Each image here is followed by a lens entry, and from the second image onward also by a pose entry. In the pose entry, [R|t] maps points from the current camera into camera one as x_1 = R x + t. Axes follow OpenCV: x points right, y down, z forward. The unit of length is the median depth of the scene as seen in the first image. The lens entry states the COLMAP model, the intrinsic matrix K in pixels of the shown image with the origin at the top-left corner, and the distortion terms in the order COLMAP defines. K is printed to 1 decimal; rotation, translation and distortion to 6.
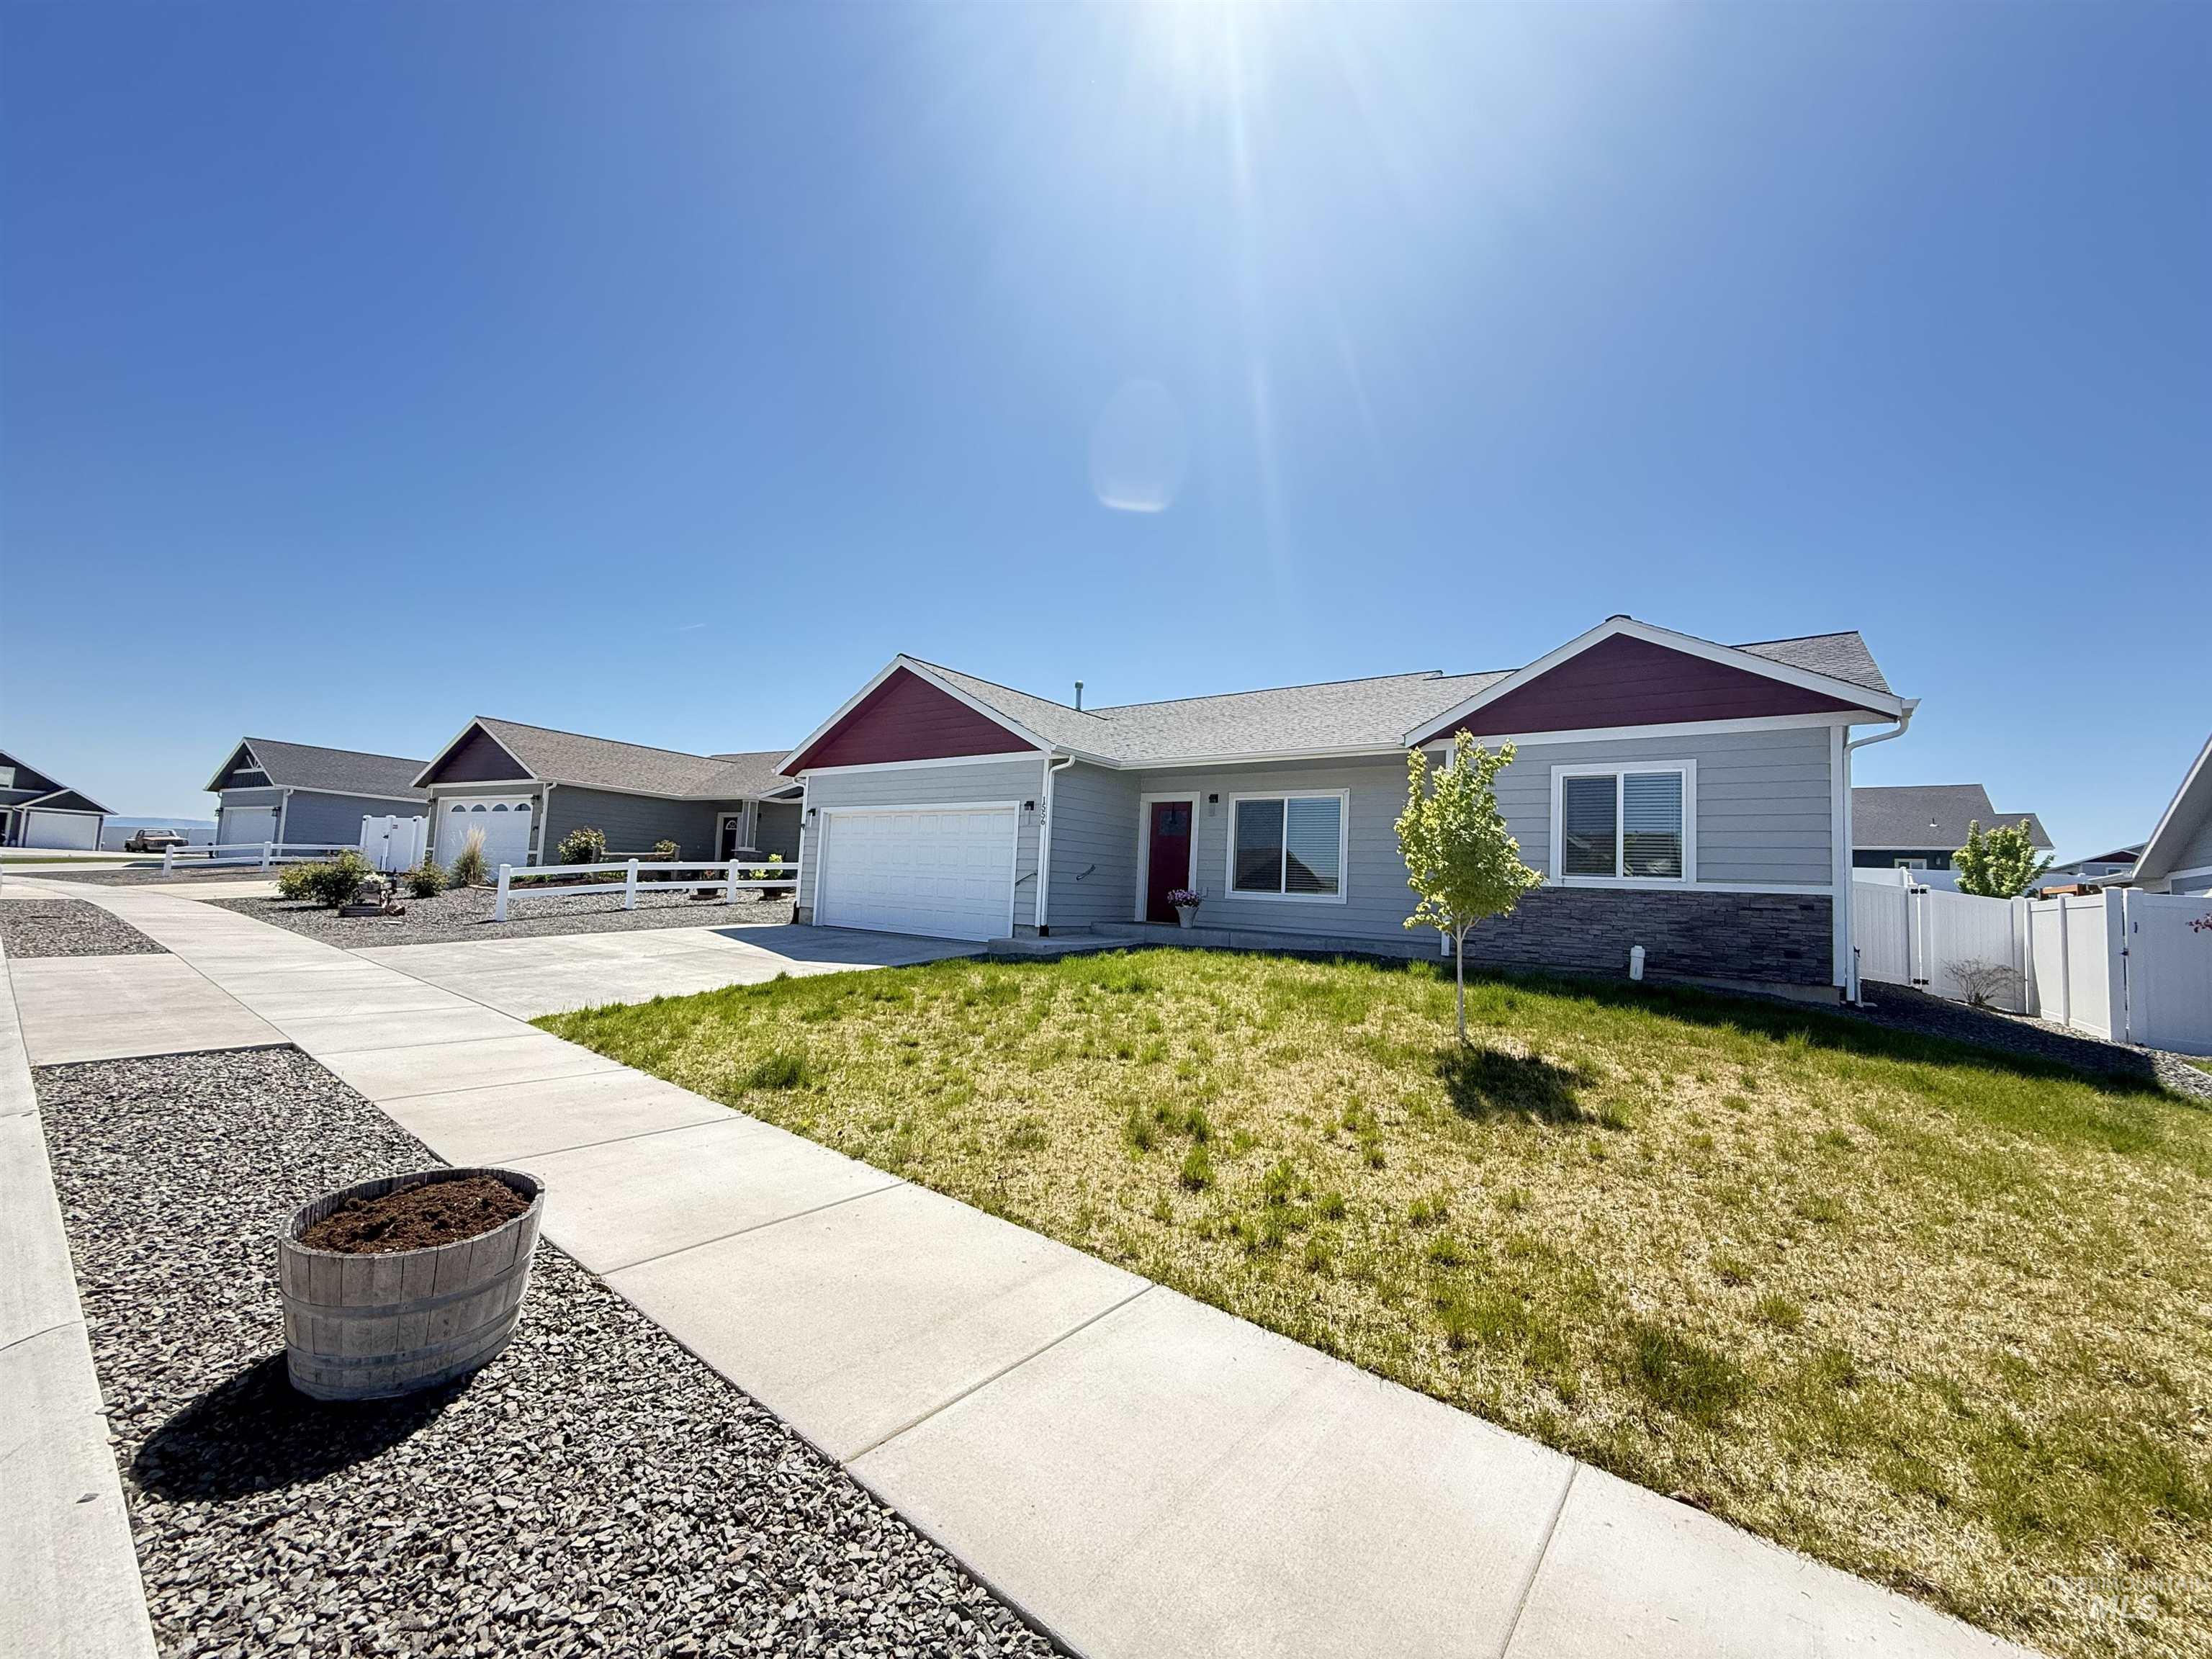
lens RADIAL K [[880.7, 0, 1101.3], [0, 880.7, 829.4], [0, 0, 1]] dist [0.000593, -0.000206]
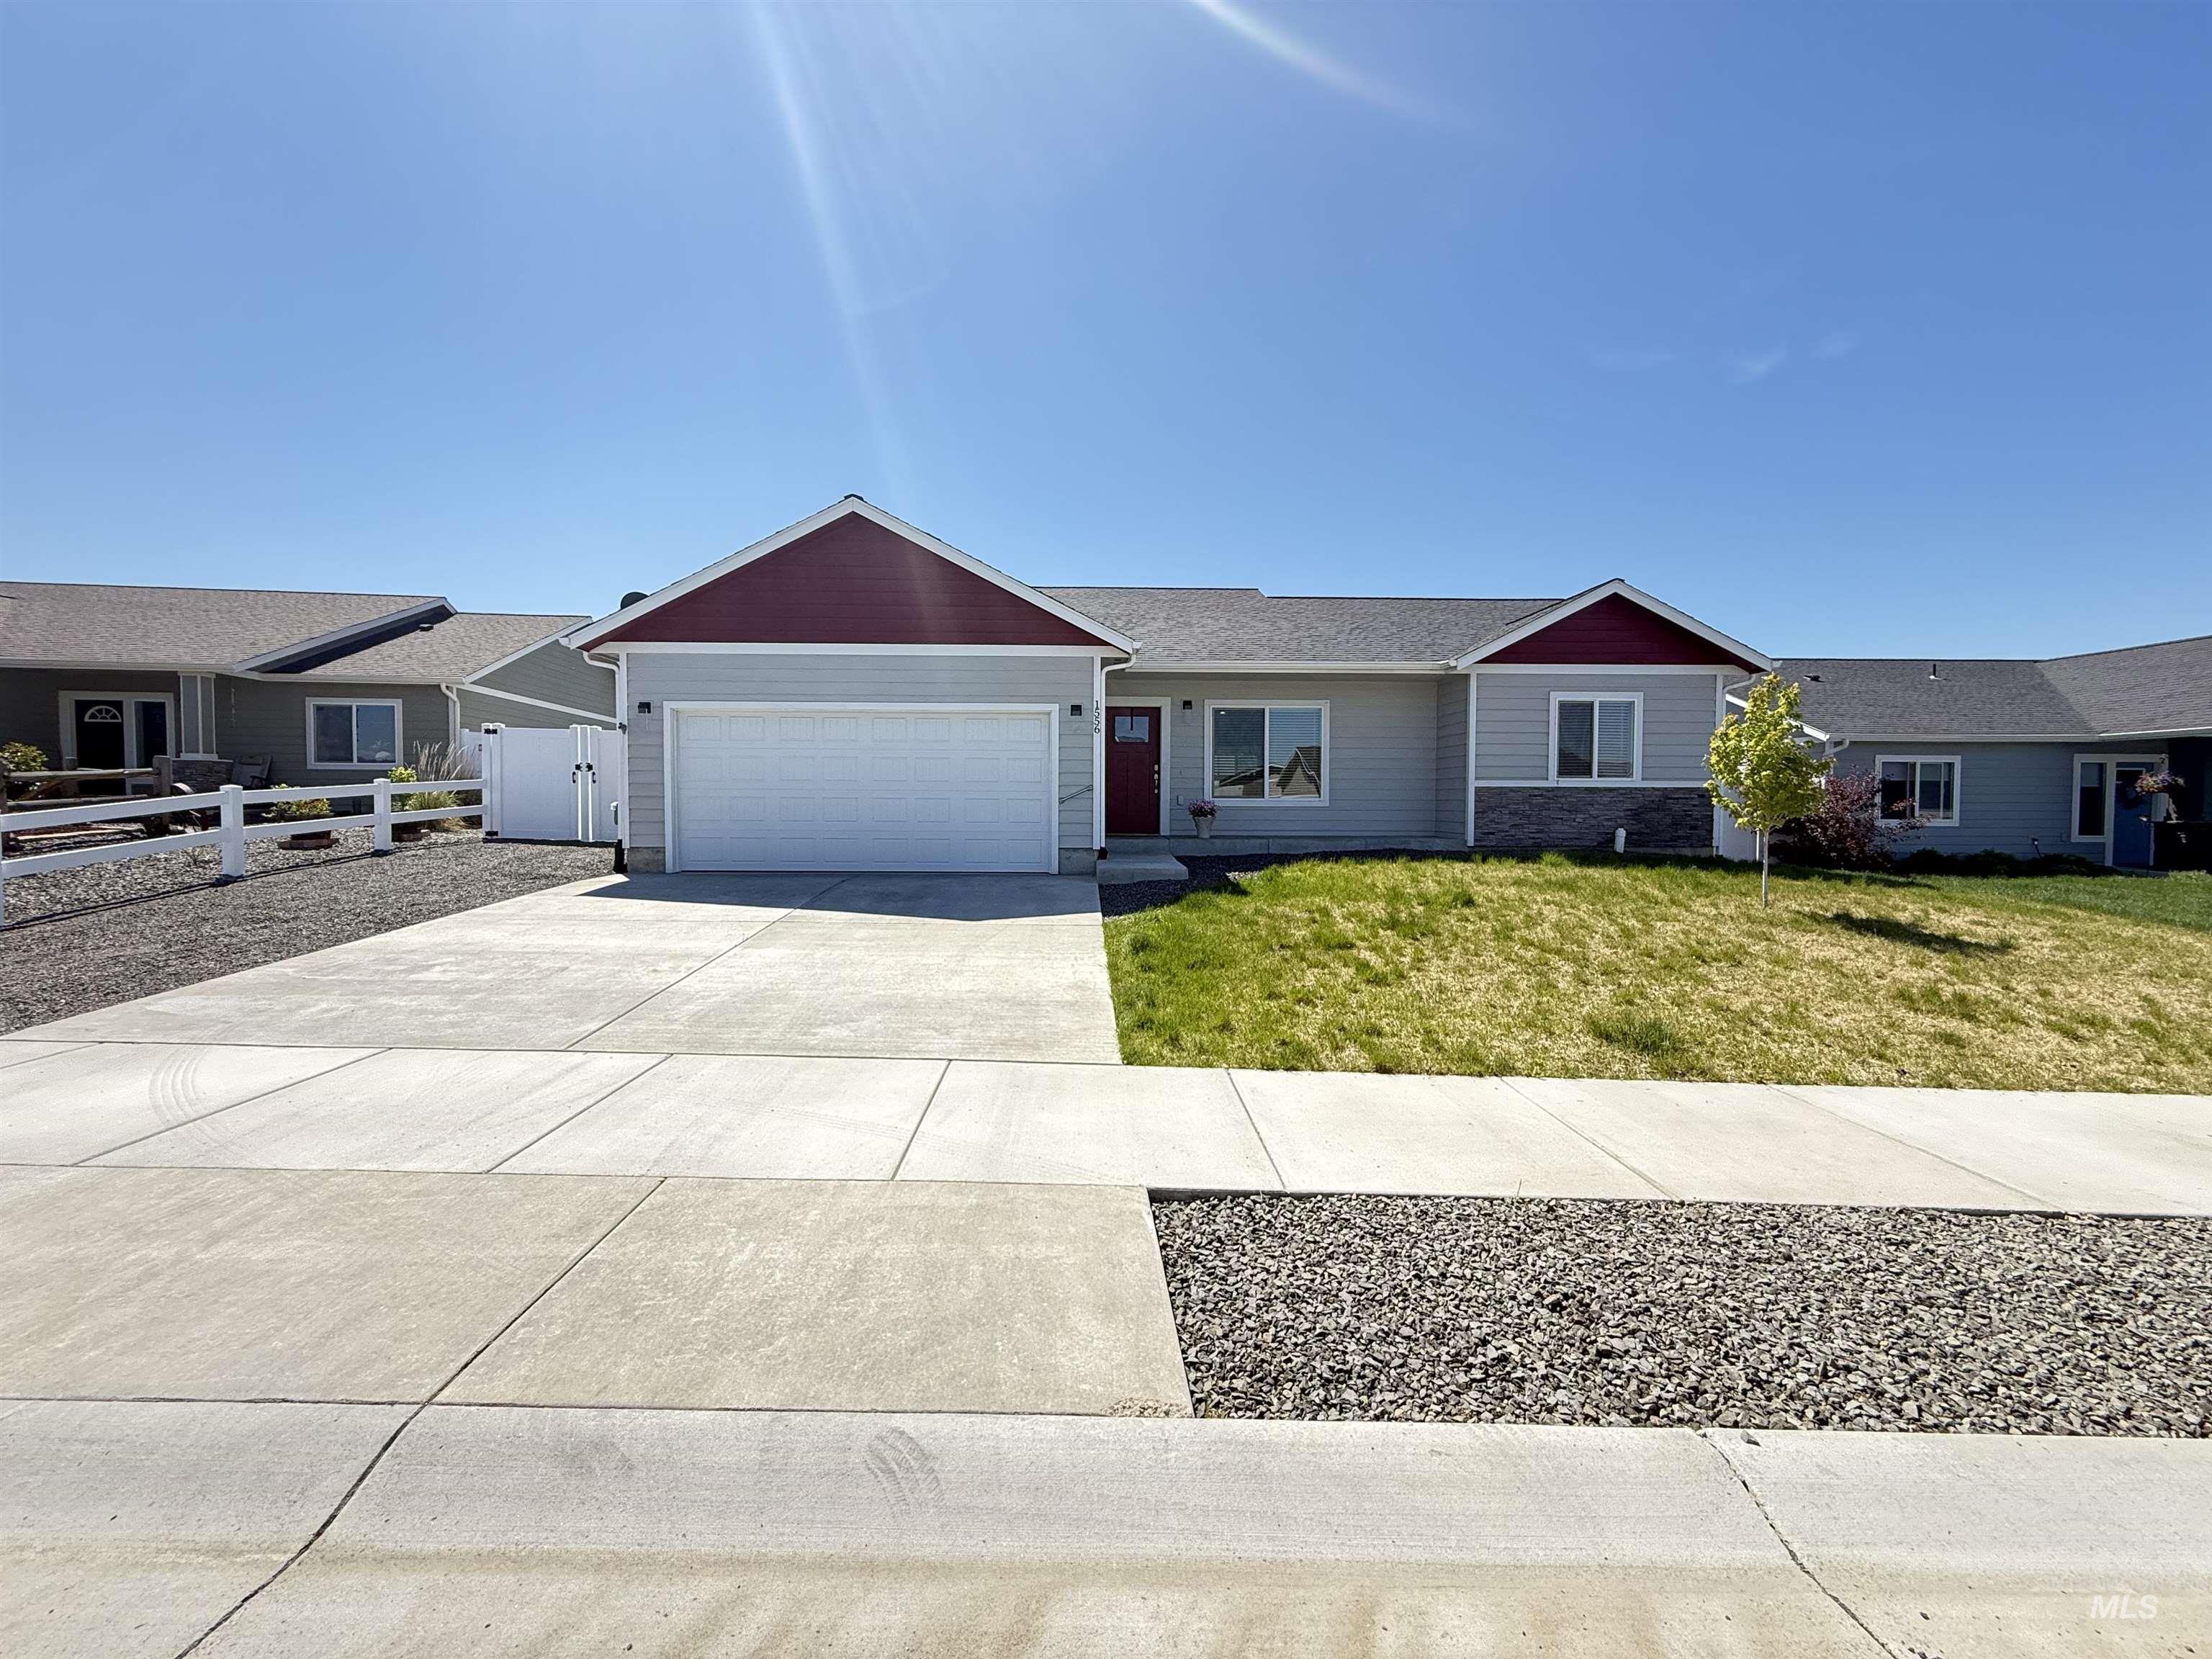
lens RADIAL K [[880.7, 0, 1101.3], [0, 880.7, 829.4], [0, 0, 1]] dist [0.000593, -0.000206]
pose [[0.779343, -0.066335, 0.623076, -0.608731], [-0.011556, 0.992690, 0.120140, -0.015266], [-0.626491, -0.100831, 0.772879, 0.307507]]
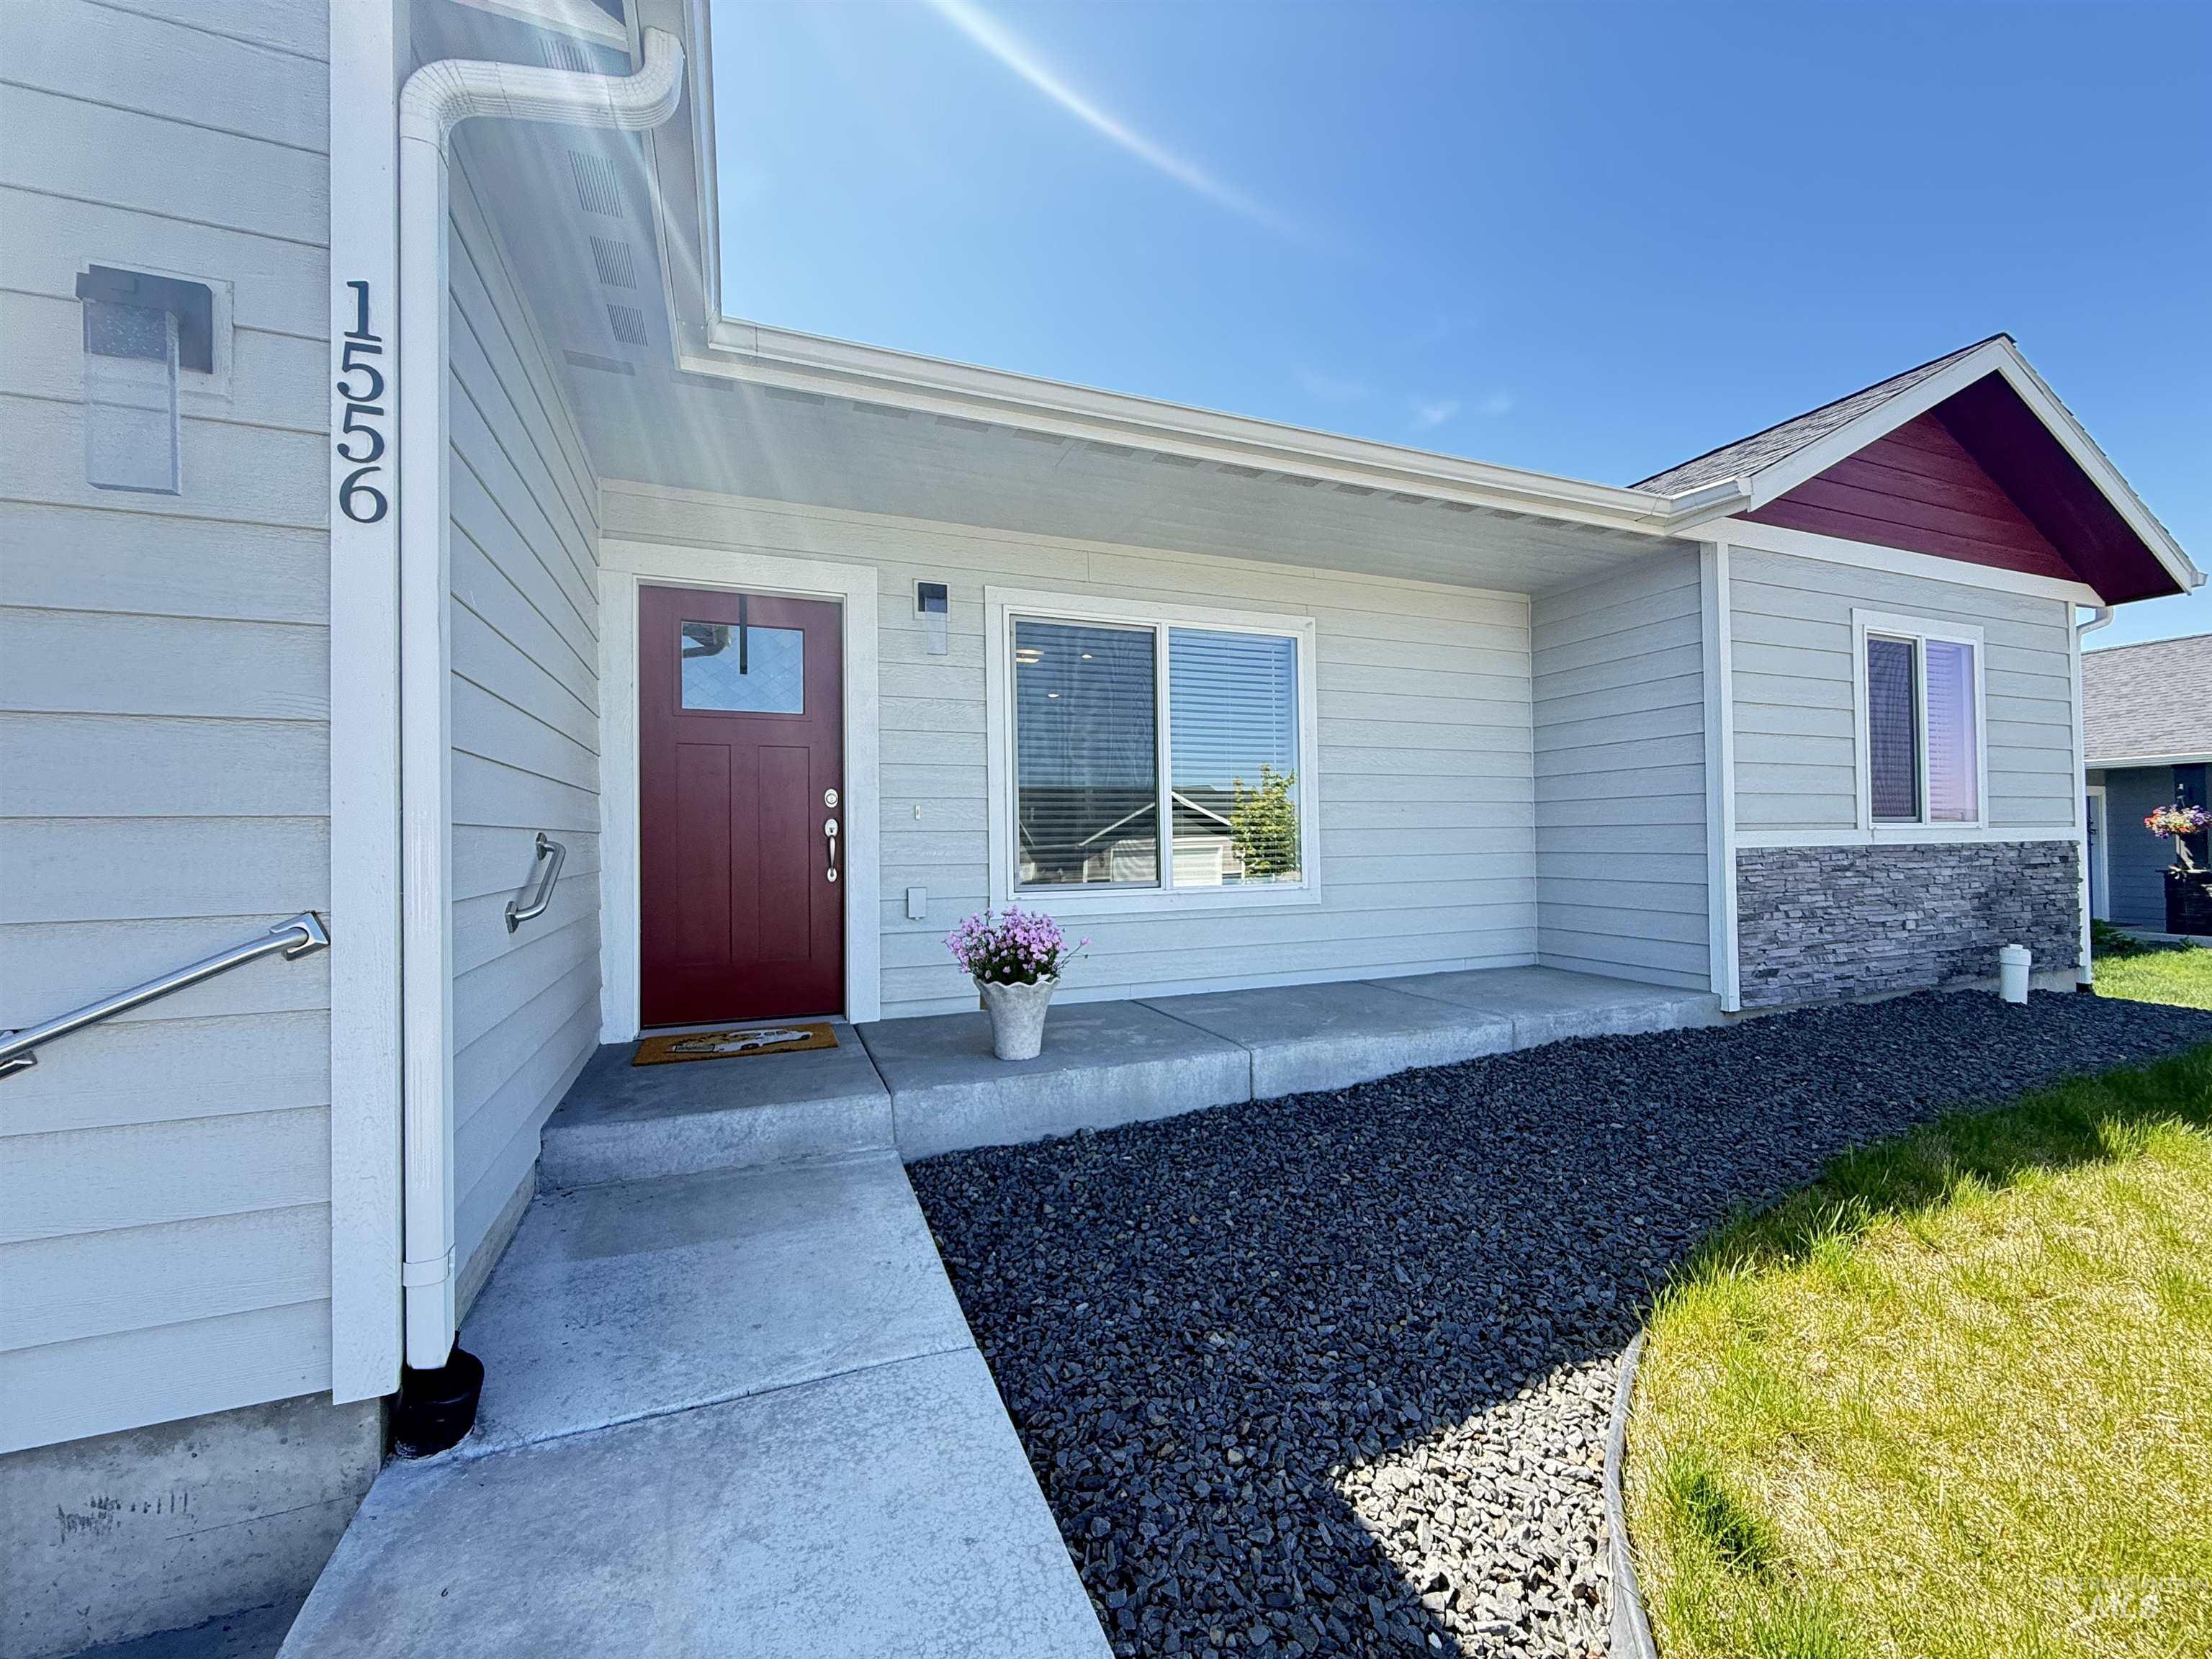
lens RADIAL K [[880.7, 0, 1101.3], [0, 880.7, 829.4], [0, 0, 1]] dist [0.000593, -0.000206]
pose [[0.508028, -0.046498, 0.860085, -0.117340], [-0.027498, 0.997157, 0.070151, 0.024218], [-0.860902, -0.059290, 0.505305, 0.845605]]
